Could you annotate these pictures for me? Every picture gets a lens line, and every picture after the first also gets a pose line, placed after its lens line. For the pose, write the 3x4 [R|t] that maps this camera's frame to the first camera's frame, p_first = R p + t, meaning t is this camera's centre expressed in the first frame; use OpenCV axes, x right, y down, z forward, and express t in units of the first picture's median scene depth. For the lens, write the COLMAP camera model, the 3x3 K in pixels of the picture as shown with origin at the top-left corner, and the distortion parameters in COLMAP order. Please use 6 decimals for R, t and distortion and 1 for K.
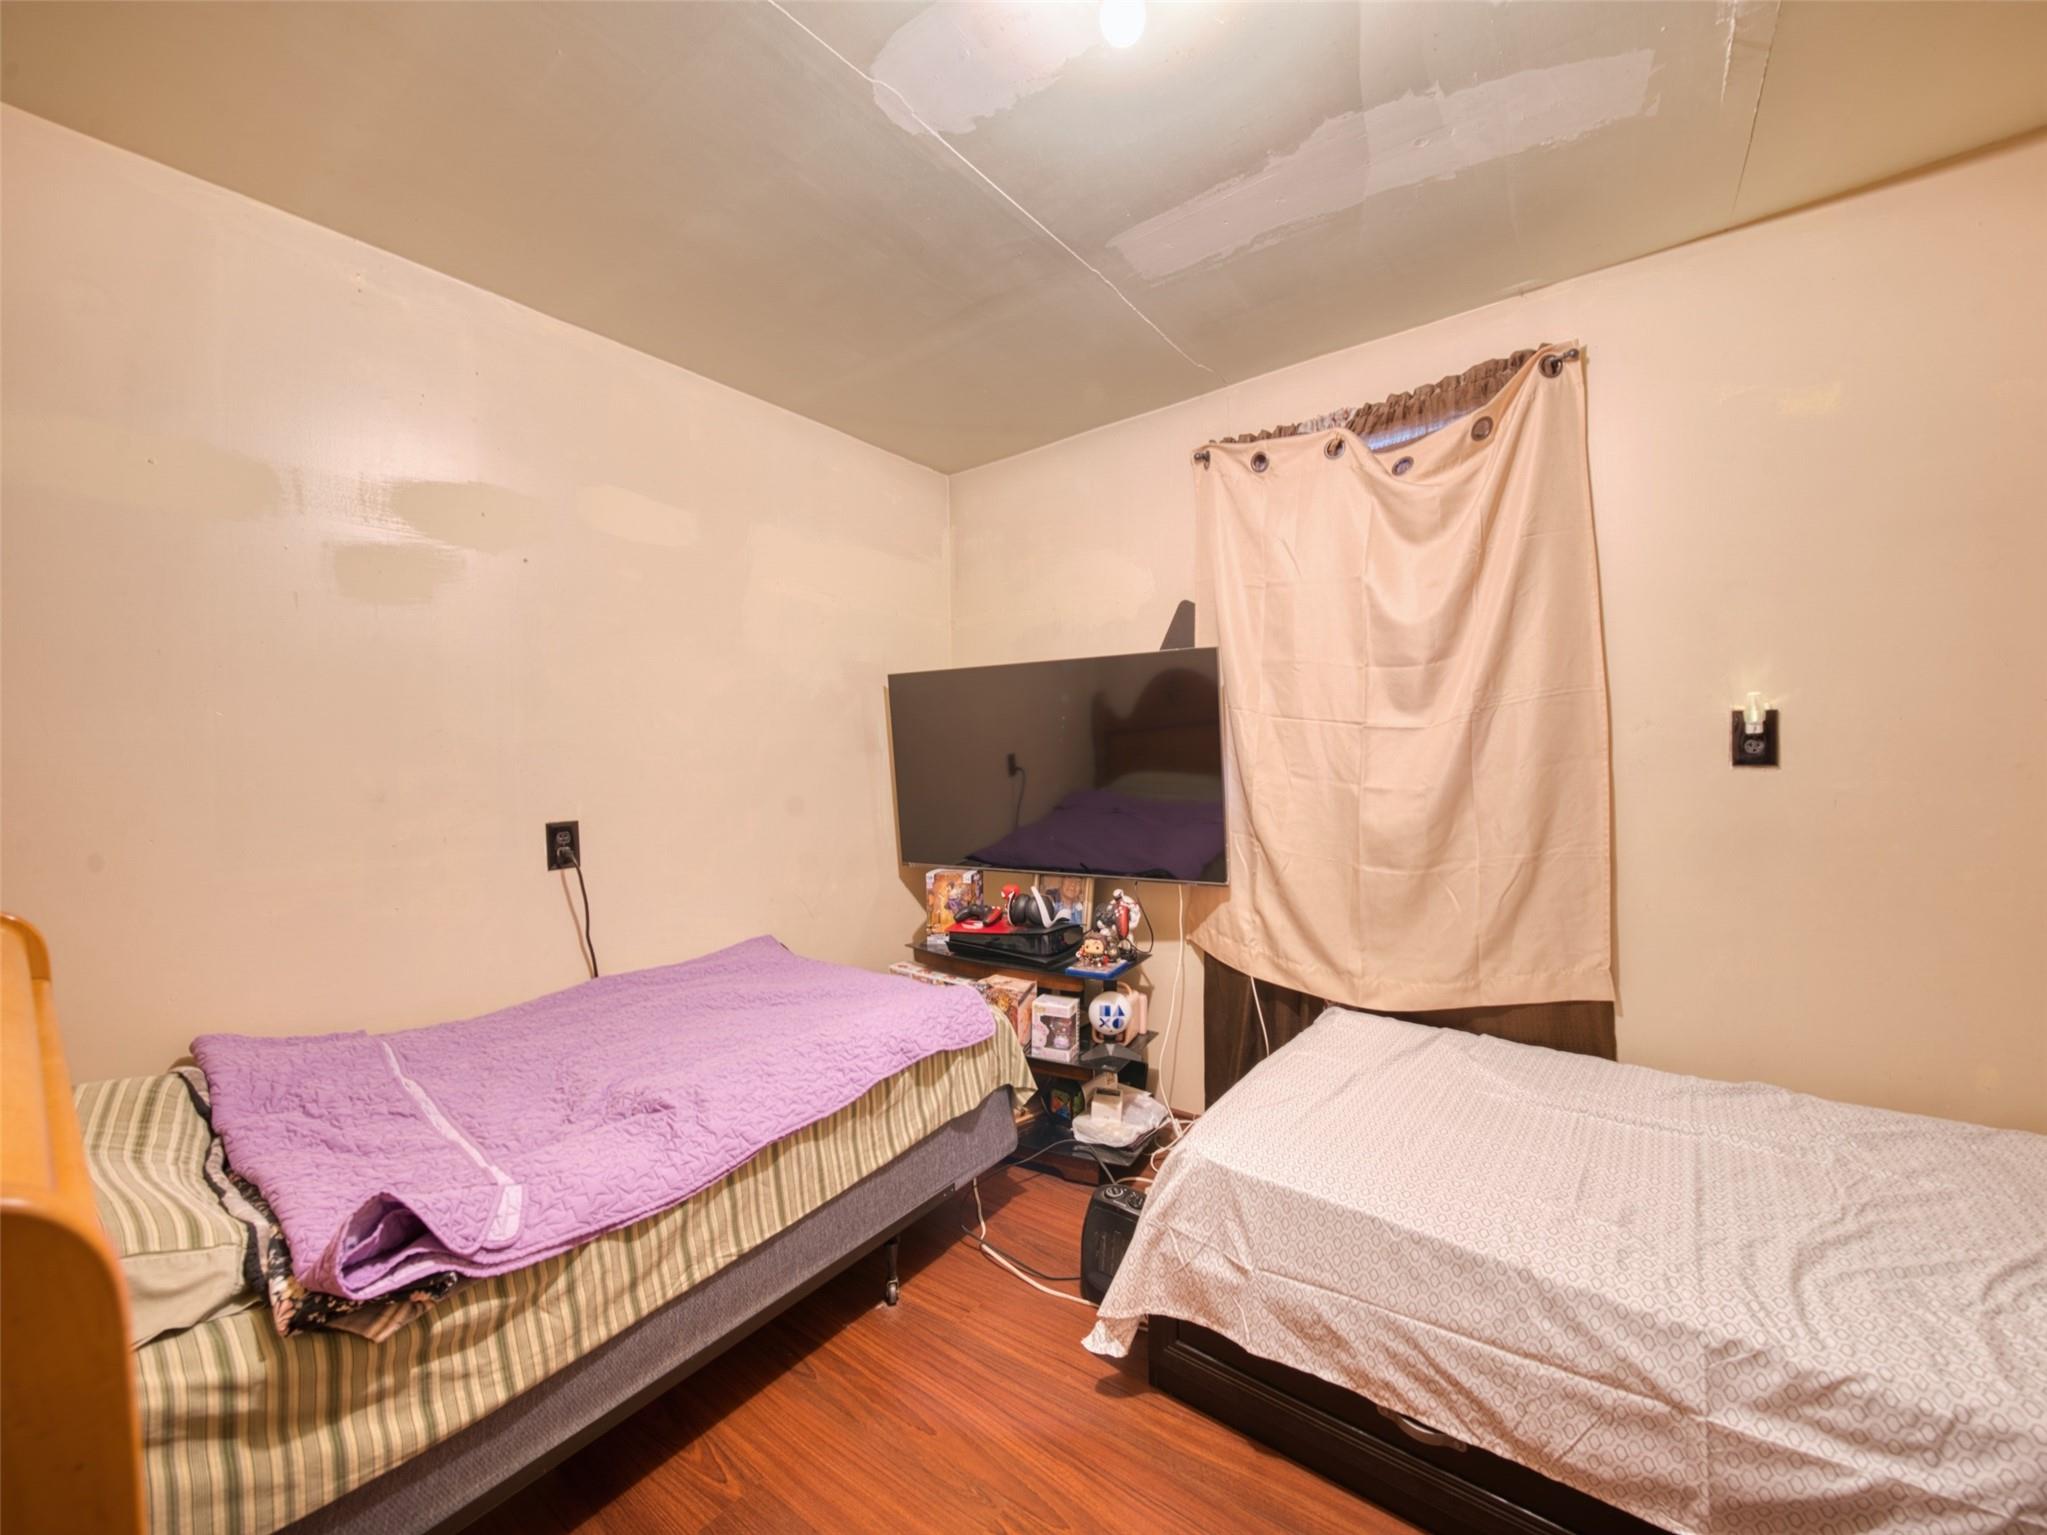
lens RADIAL K [[818.1, 0, 1023.5], [0, 818.1, 767.5], [0, 0, 1]] dist [-0.020274, 0.000853]
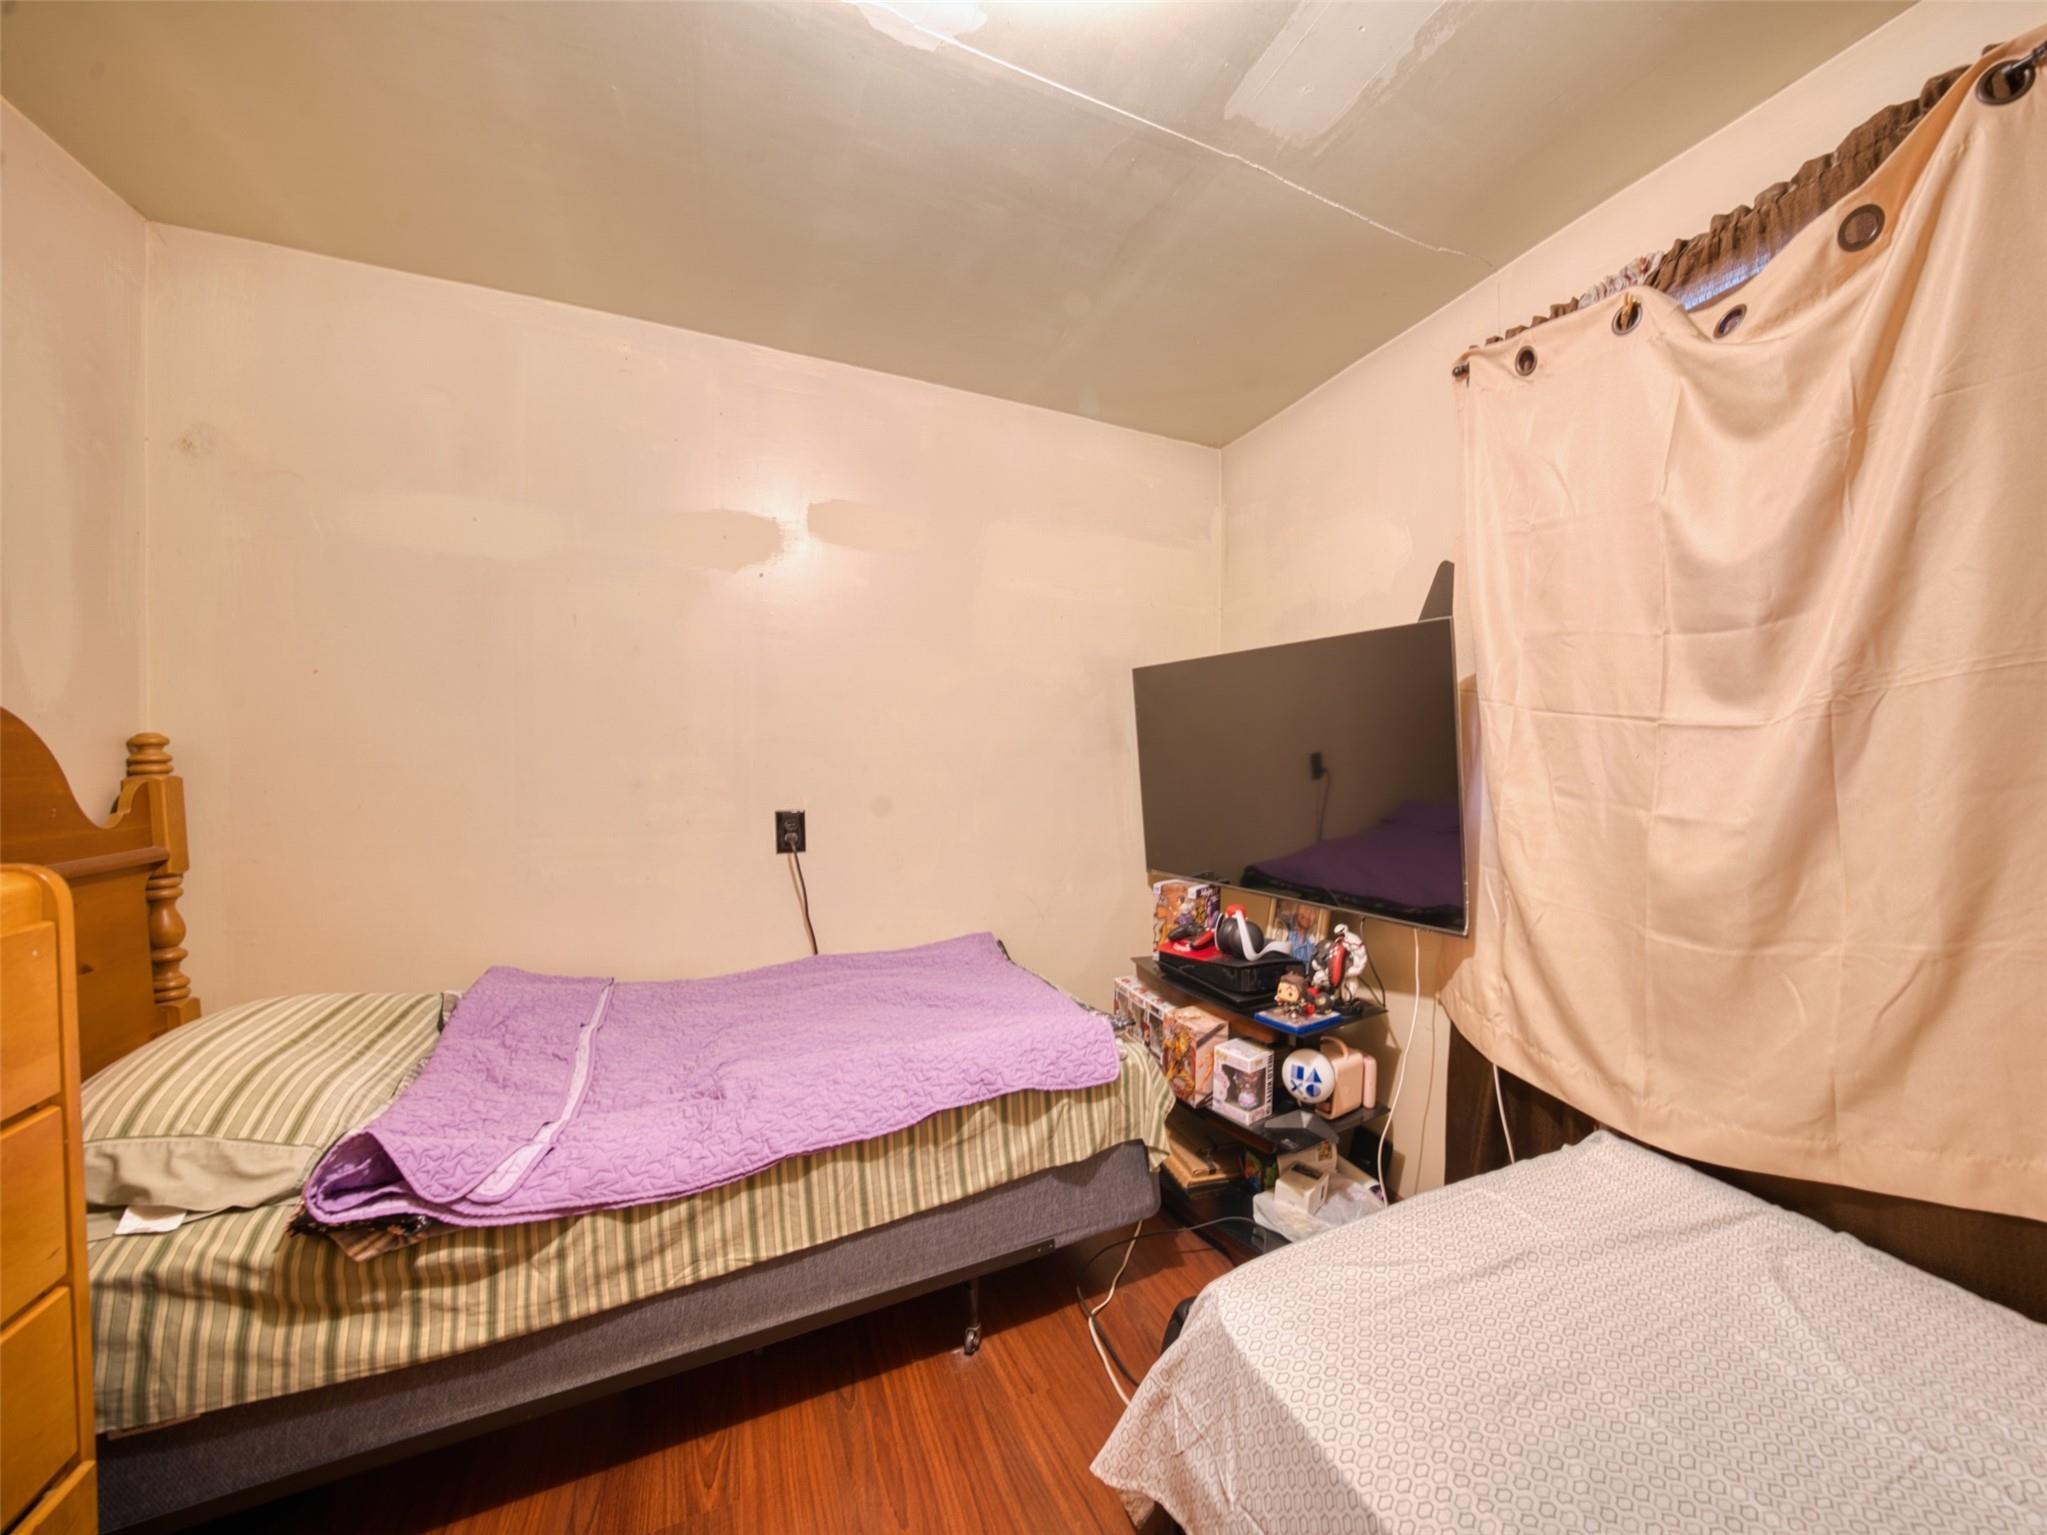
lens RADIAL K [[818.1, 0, 1023.5], [0, 818.1, 767.5], [0, 0, 1]] dist [-0.020274, 0.000853]
pose [[0.897370, 0.023157, -0.440672, 0.259753], [-0.021720, 0.999730, 0.008304, -0.009519], [0.440745, 0.002119, 0.897630, 0.186942]]
